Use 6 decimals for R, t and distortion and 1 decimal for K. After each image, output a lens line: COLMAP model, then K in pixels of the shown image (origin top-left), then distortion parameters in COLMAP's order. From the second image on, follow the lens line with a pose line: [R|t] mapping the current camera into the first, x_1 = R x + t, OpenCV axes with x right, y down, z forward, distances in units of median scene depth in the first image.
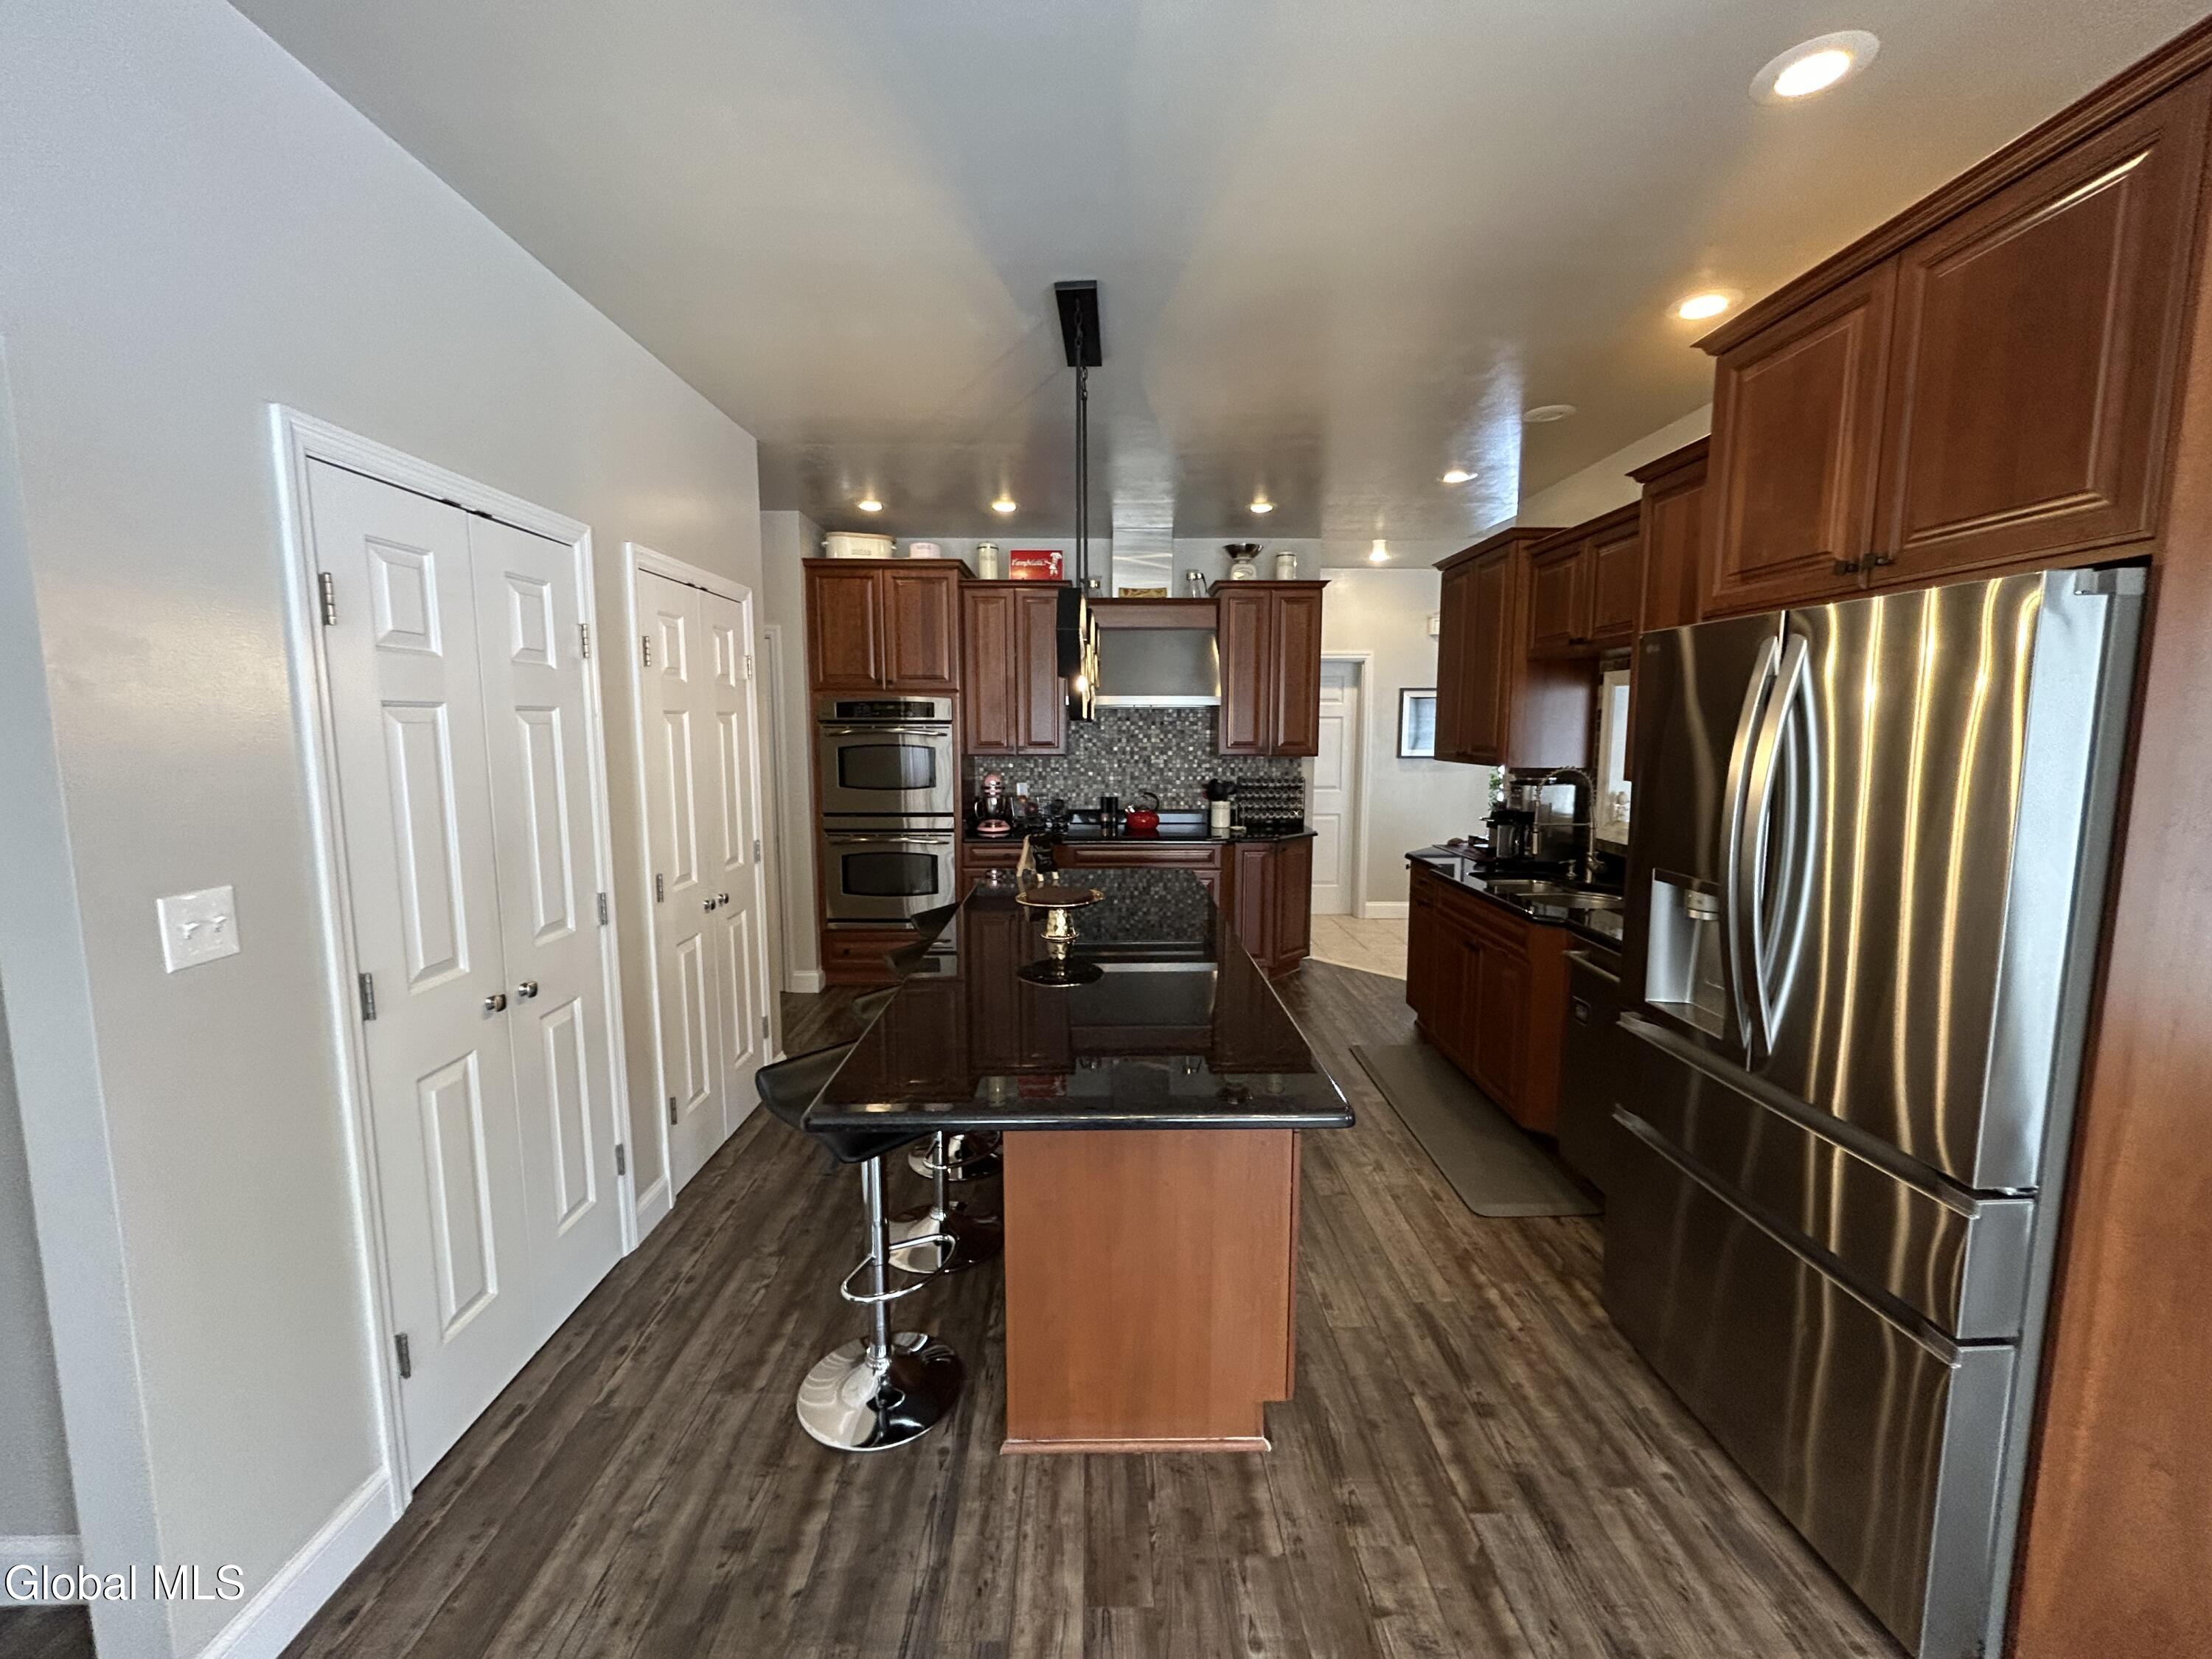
lens RADIAL K [[890.9, 0, 1104.9], [0, 890.9, 824.8], [0, 0, 1]] dist [-0.001406, -0.000109]
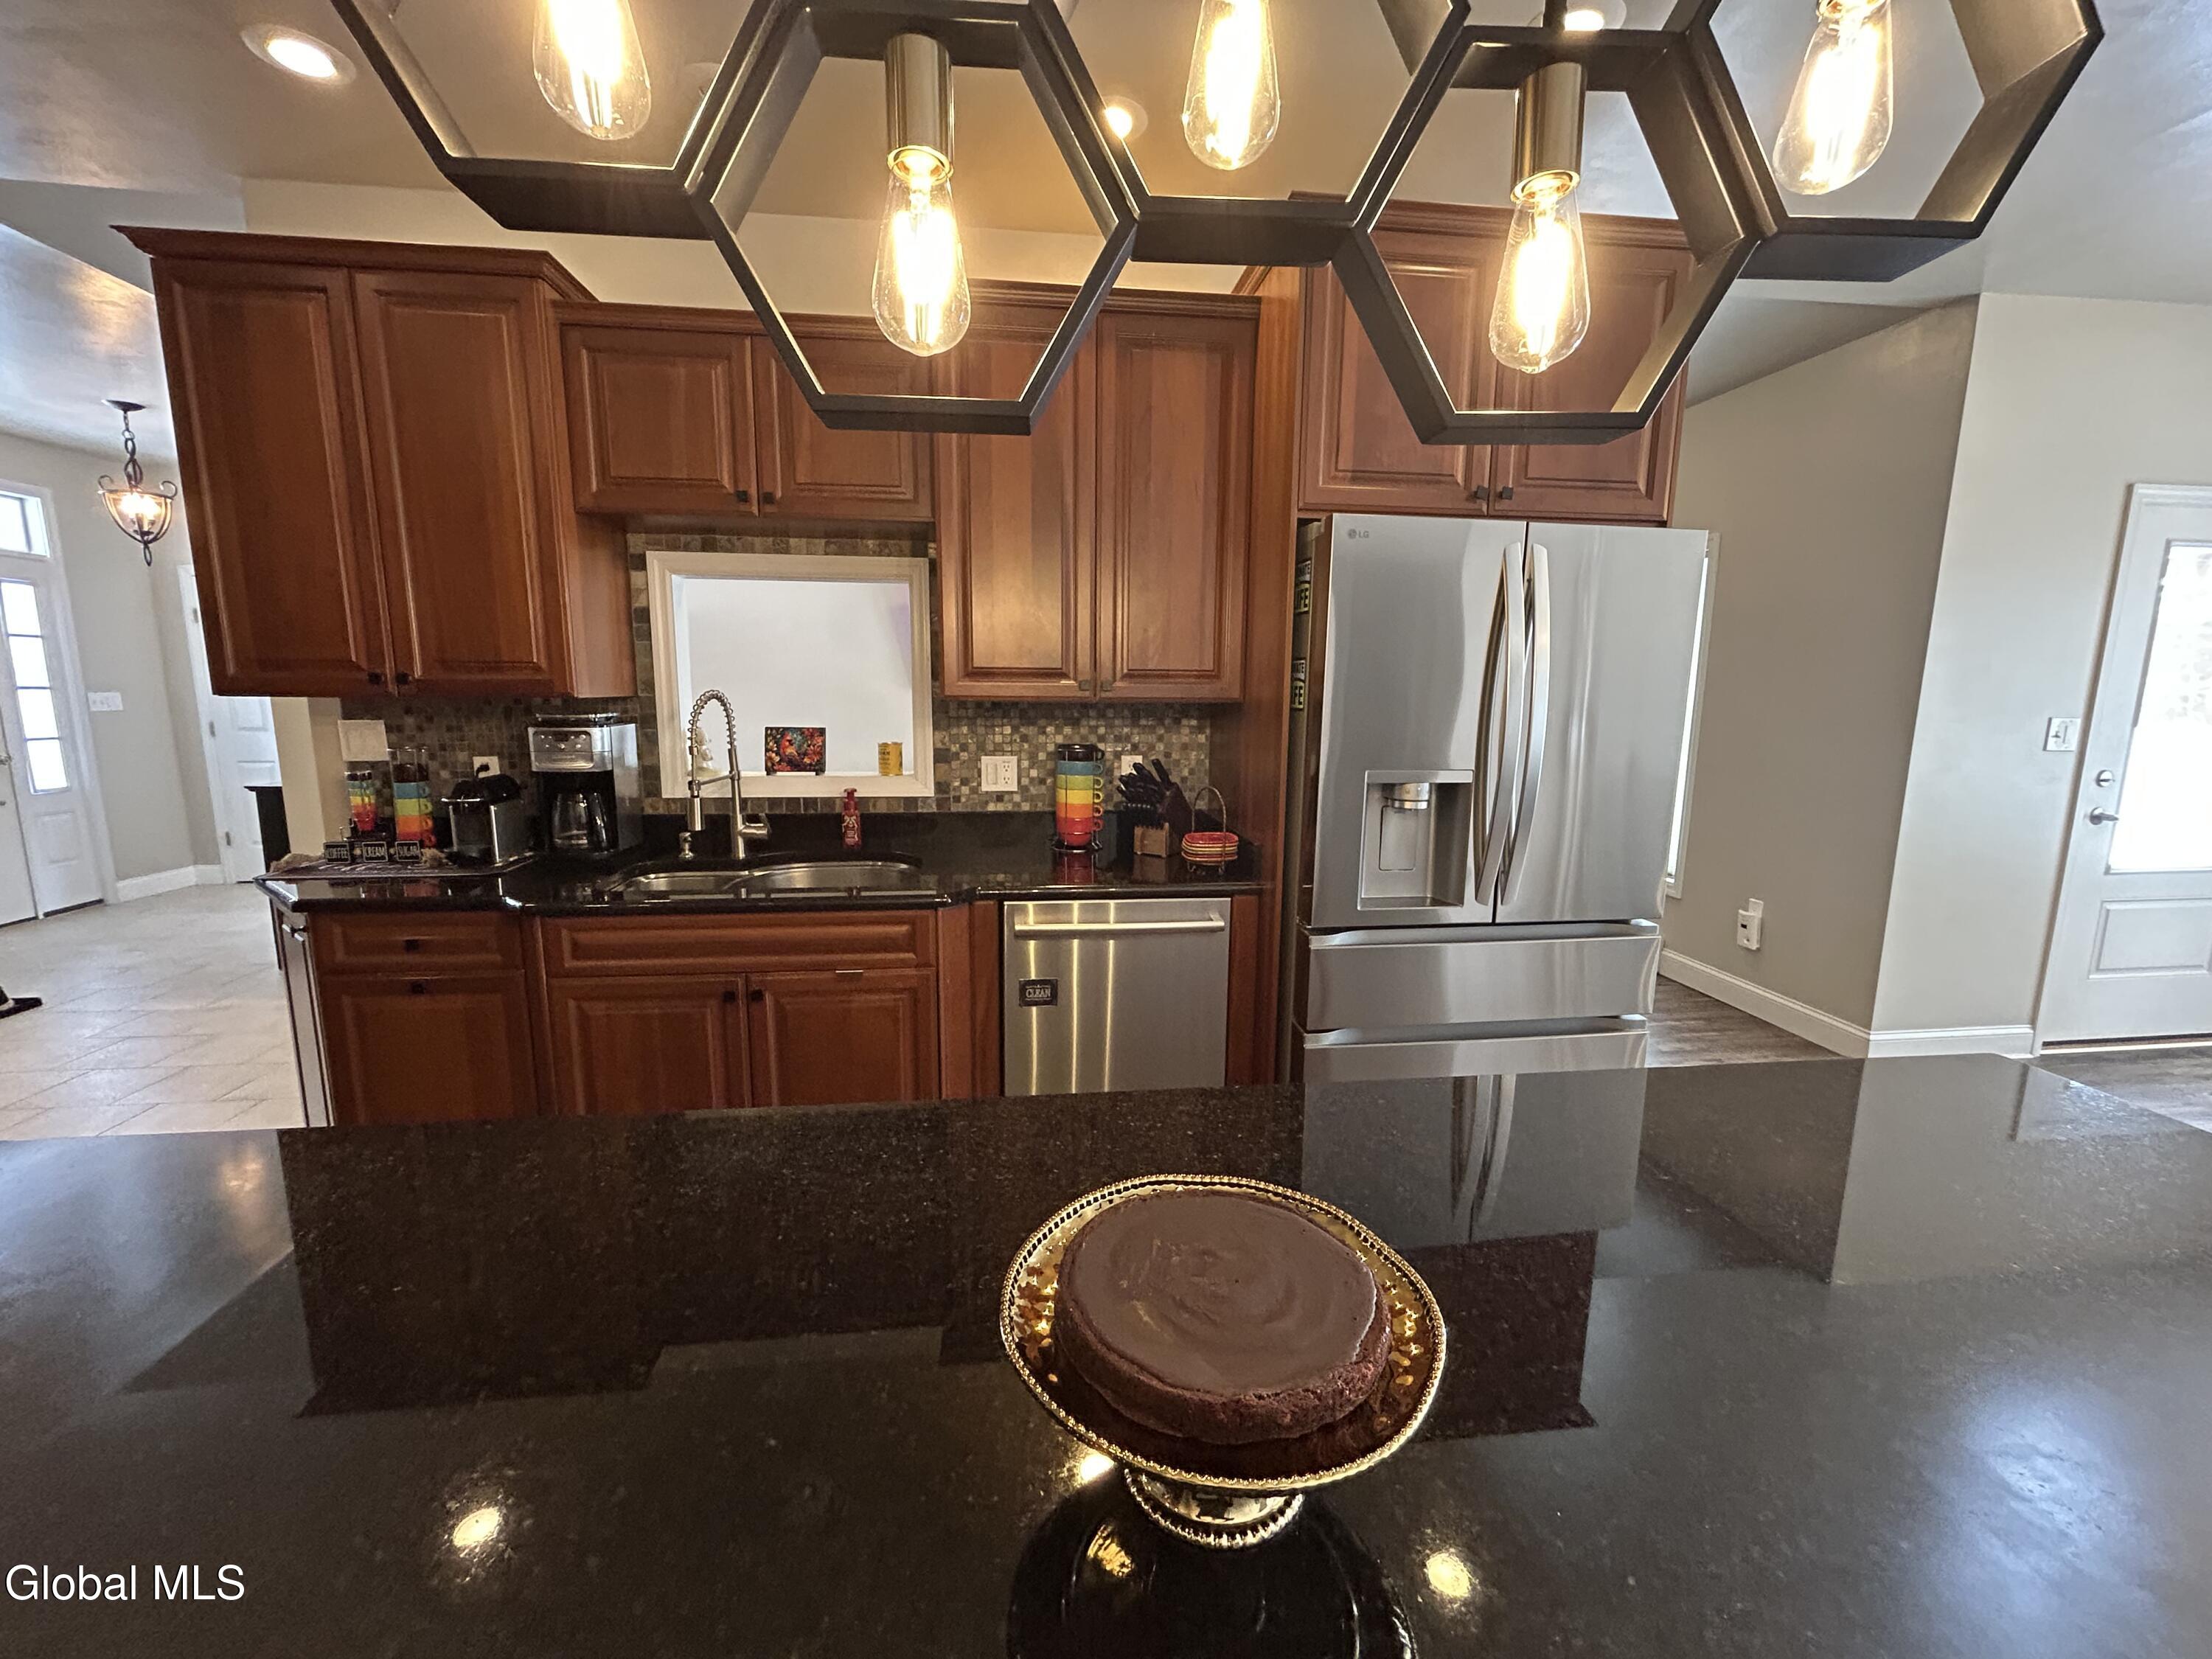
lens RADIAL K [[890.9, 0, 1102.6], [0, 890.9, 825.8], [0, 0, 1]] dist [-0.001406, -0.000109]
pose [[-0.102985, -0.155499, 0.982453, -0.207675], [0.103263, 0.980697, 0.166045, -0.056147], [-0.989308, 0.118552, -0.084940, 0.932970]]
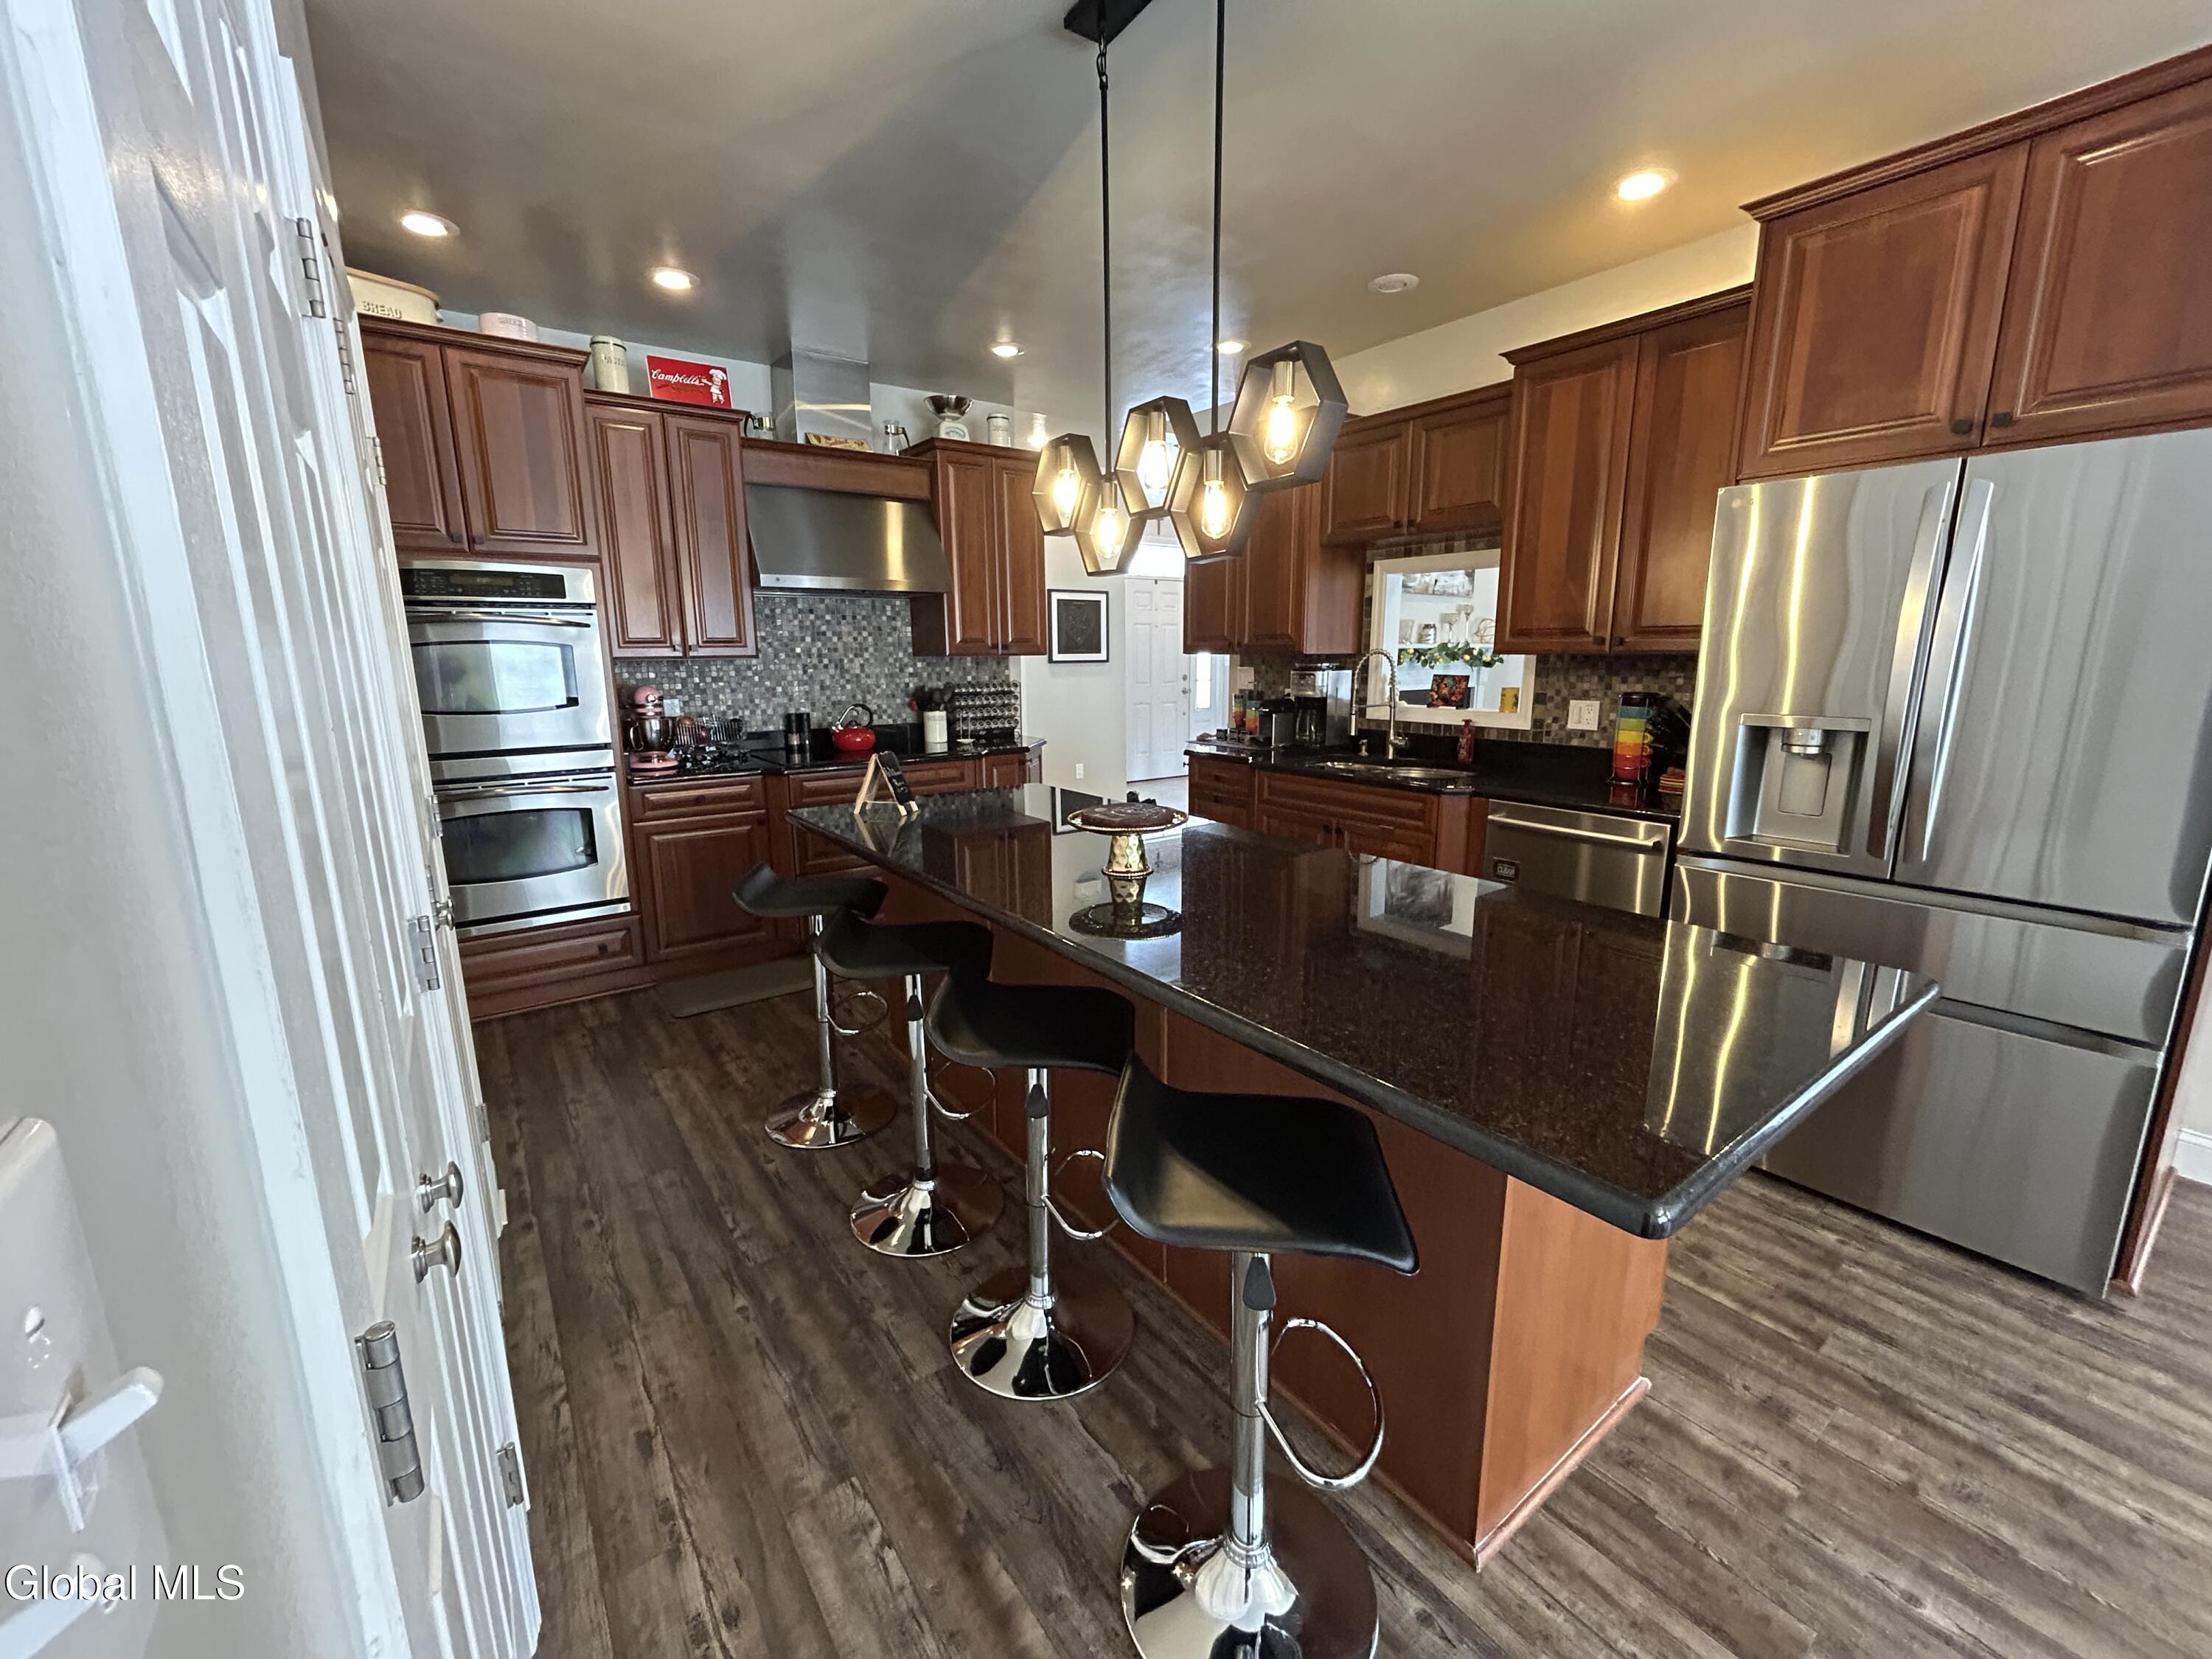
lens RADIAL K [[890.9, 0, 1108.4], [0, 890.9, 825.5], [0, 0, 1]] dist [-0.001406, -0.000109]
pose [[0.815050, -0.119431, 0.566948, -0.426087], [0.073119, 0.991903, 0.103833, 0.010210], [-0.574758, -0.043175, 0.817183, 0.376918]]
